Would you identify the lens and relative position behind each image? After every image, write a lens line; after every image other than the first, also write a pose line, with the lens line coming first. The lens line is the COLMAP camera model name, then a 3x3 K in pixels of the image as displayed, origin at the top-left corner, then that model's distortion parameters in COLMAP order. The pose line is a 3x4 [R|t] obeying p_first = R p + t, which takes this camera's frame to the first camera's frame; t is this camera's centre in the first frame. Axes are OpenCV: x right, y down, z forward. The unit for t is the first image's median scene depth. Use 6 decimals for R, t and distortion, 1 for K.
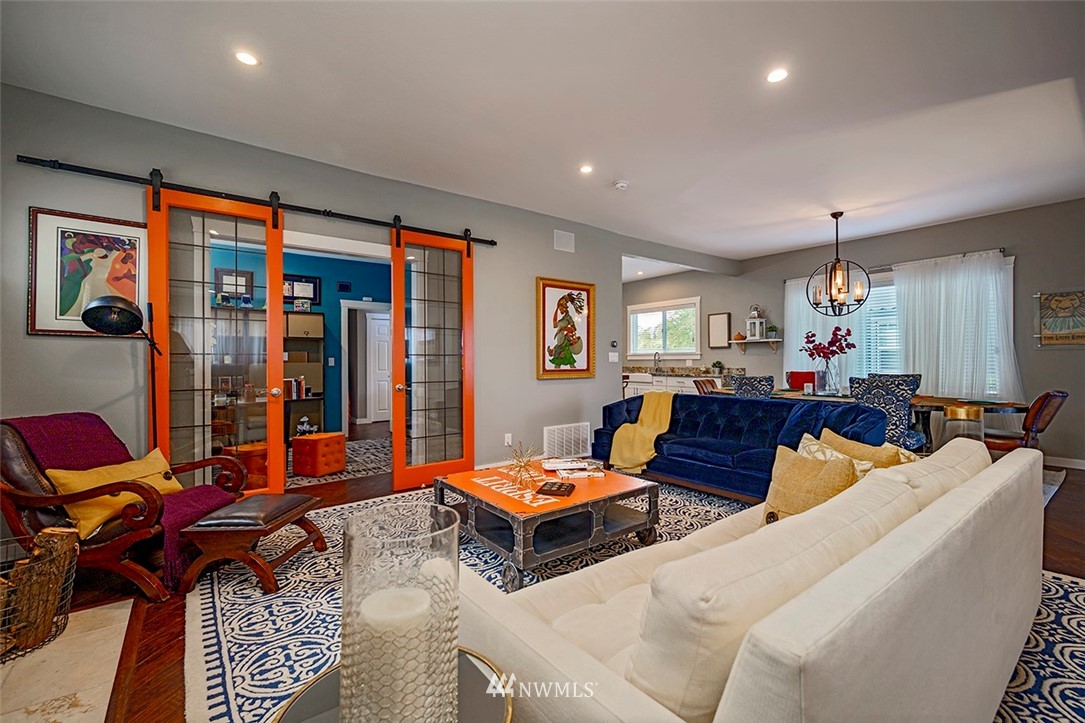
lens RADIAL K [[463.8, 0, 547.2], [0, 463.8, 360.5], [0, 0, 1]] dist [0.000286, 0.000138]
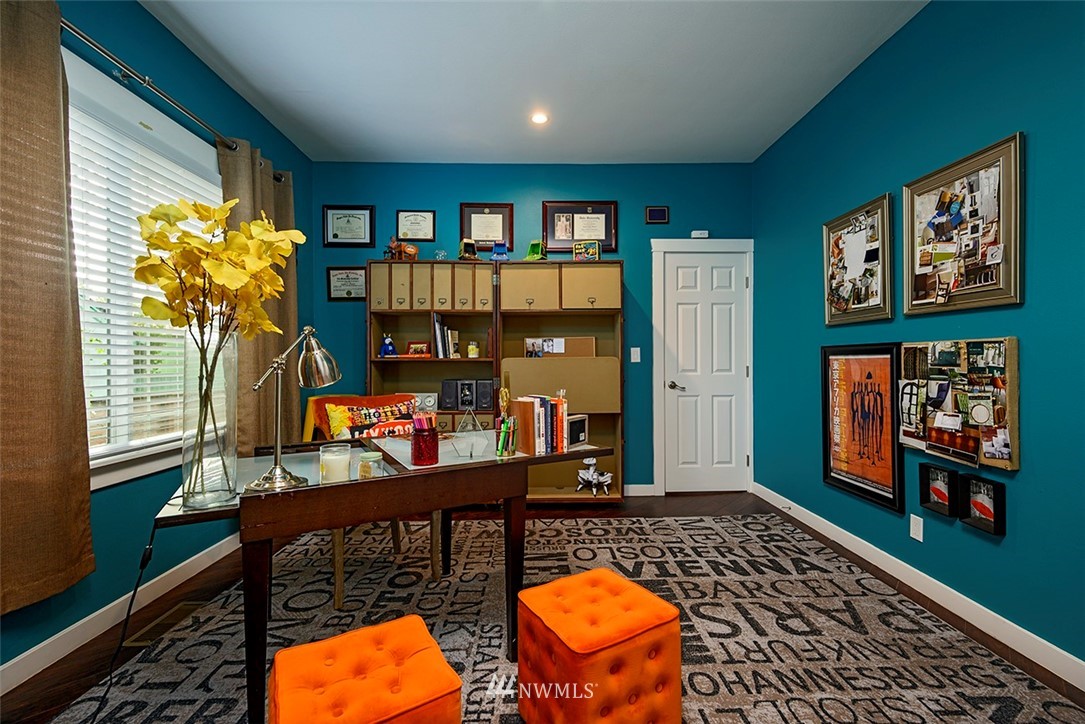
lens RADIAL K [[463.8, 0, 546.1], [0, 463.8, 362.4], [0, 0, 1]] dist [0.000286, 0.000138]
pose [[0.811092, 0.001487, -0.584917, -0.318910], [0.003975, 0.999960, 0.008054, 0.009090], [0.584906, -0.008857, 0.811053, 0.683762]]
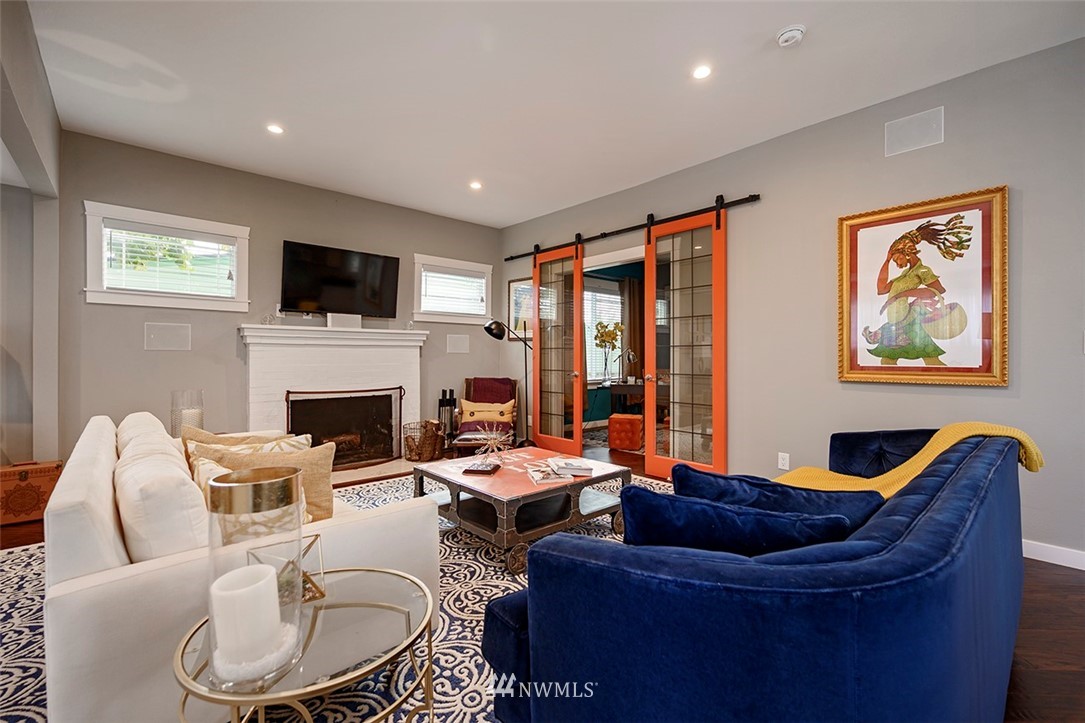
lens RADIAL K [[463.8, 0, 541.6], [0, 463.8, 356.4], [0, 0, 1]] dist [0.000286, 0.000138]
pose [[0.077750, 0.009547, -0.996927, 0.555176], [0.006656, 0.999927, 0.010095, -0.001502], [0.996951, -0.007420, 0.077680, 0.524409]]
